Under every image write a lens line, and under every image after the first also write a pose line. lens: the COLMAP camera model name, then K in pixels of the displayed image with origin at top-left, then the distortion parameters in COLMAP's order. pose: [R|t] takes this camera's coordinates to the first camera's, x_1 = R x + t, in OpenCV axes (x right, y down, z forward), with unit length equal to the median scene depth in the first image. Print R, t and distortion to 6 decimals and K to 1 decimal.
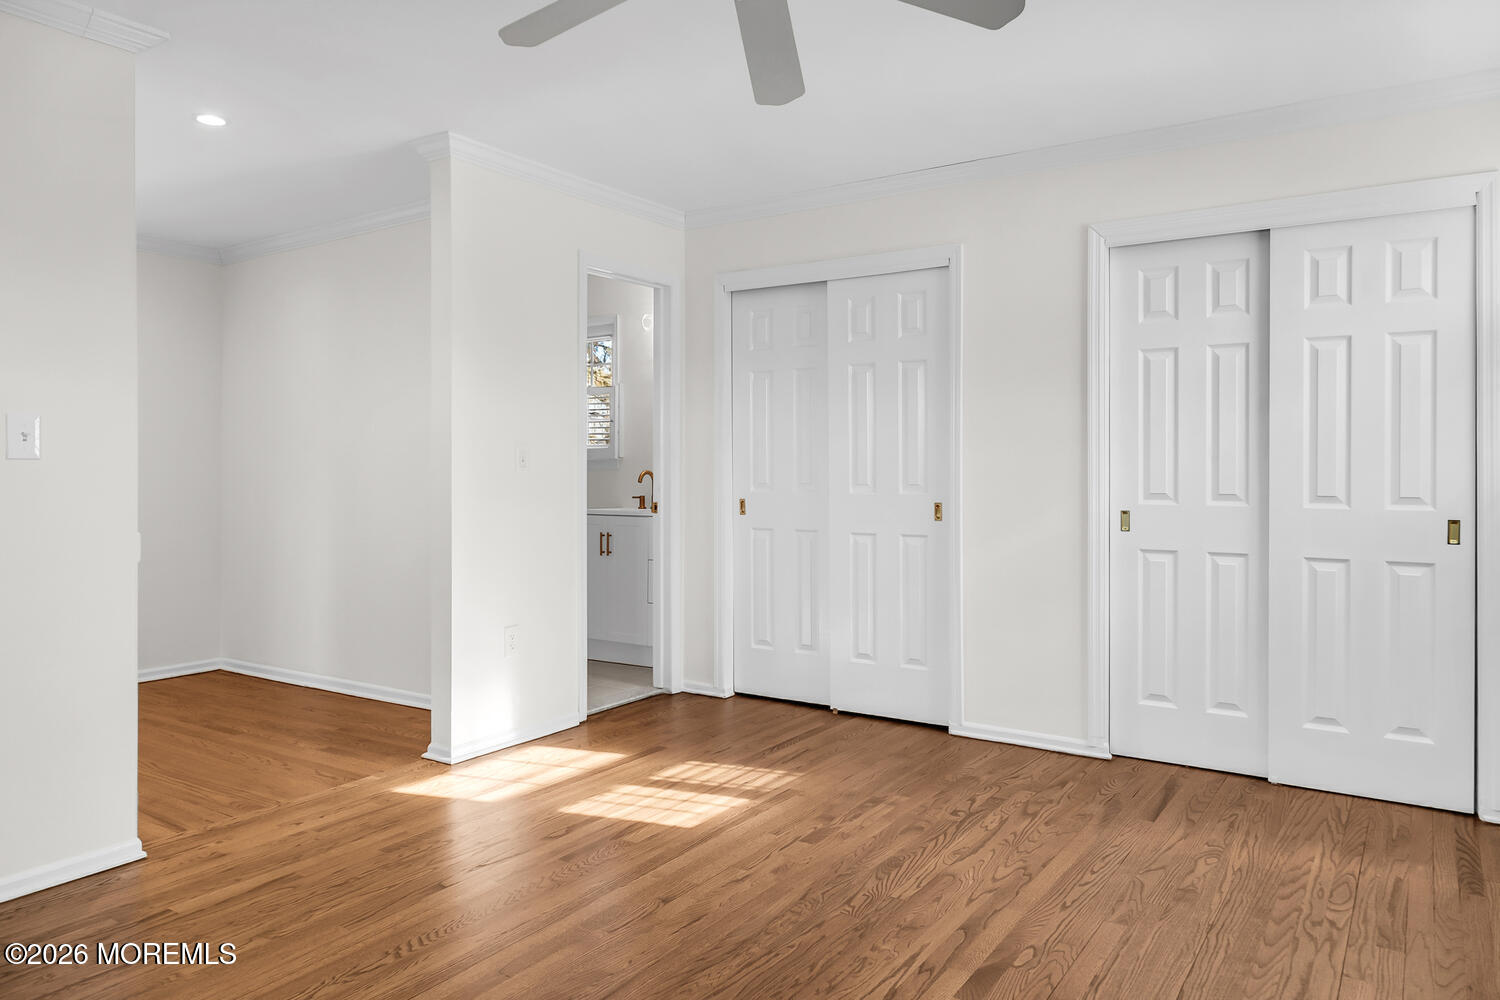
lens RADIAL K [[994.4, 0, 793.1], [0, 994.4, 475.3], [0, 0, 1]] dist [-0.005847, -0.003151]
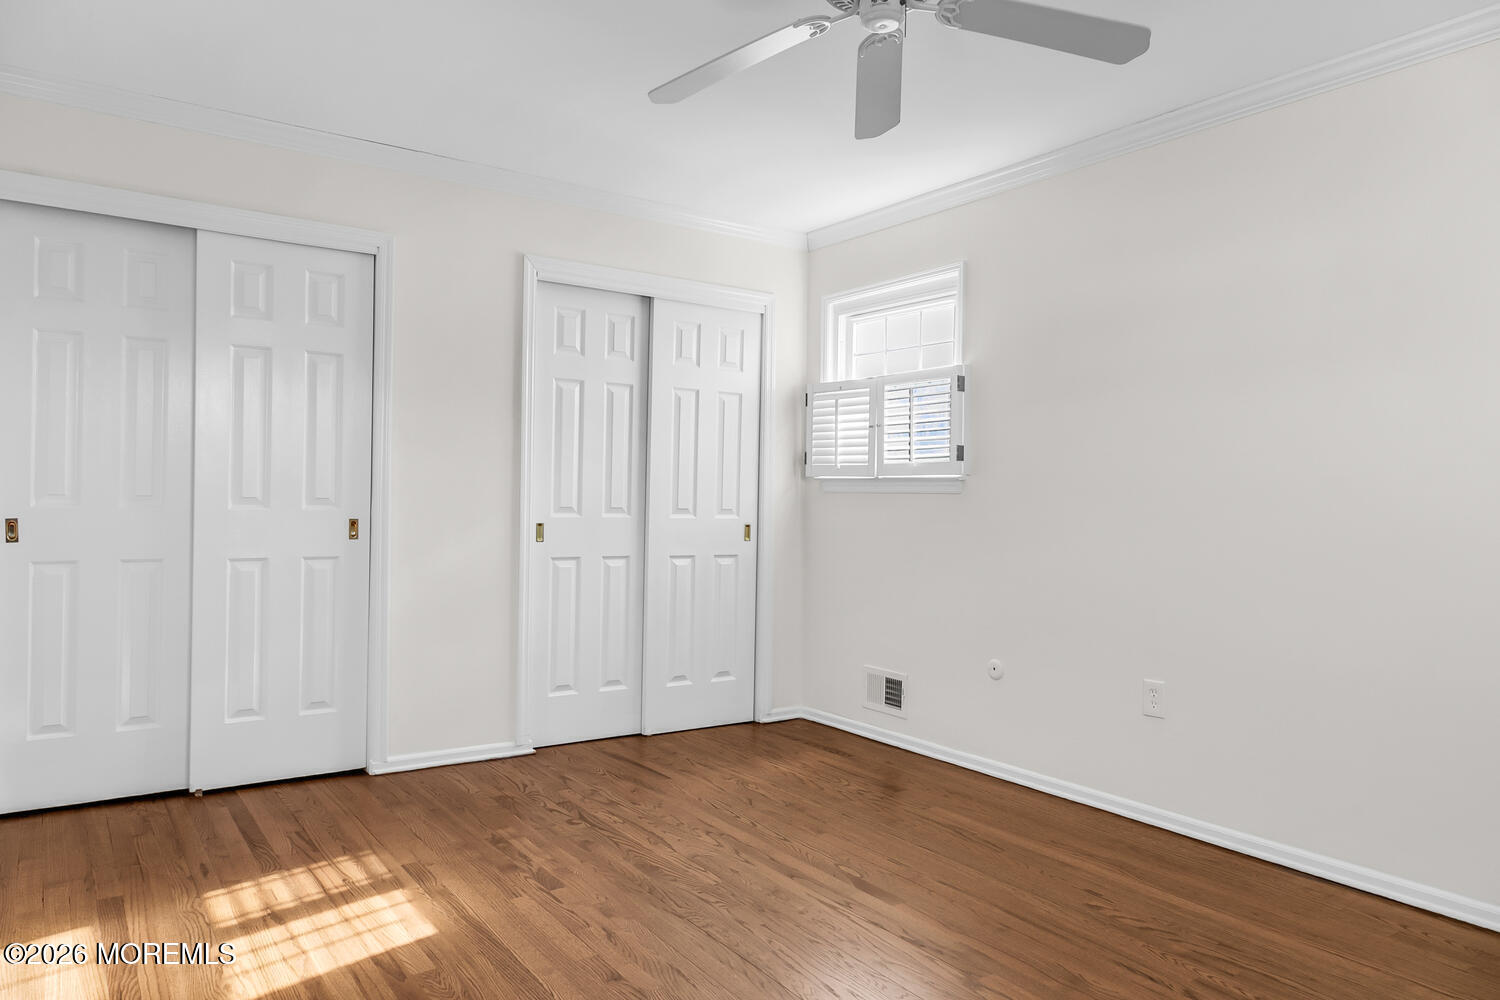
lens RADIAL K [[994.4, 0, 736.6], [0, 994.4, 493.1], [0, 0, 1]] dist [-0.005847, -0.003151]
pose [[0.380061, 0.007938, 0.924927, -0.669637], [-0.013975, 0.999898, -0.002839, 0.003134], [-0.924856, -0.011846, 0.380133, 0.432434]]
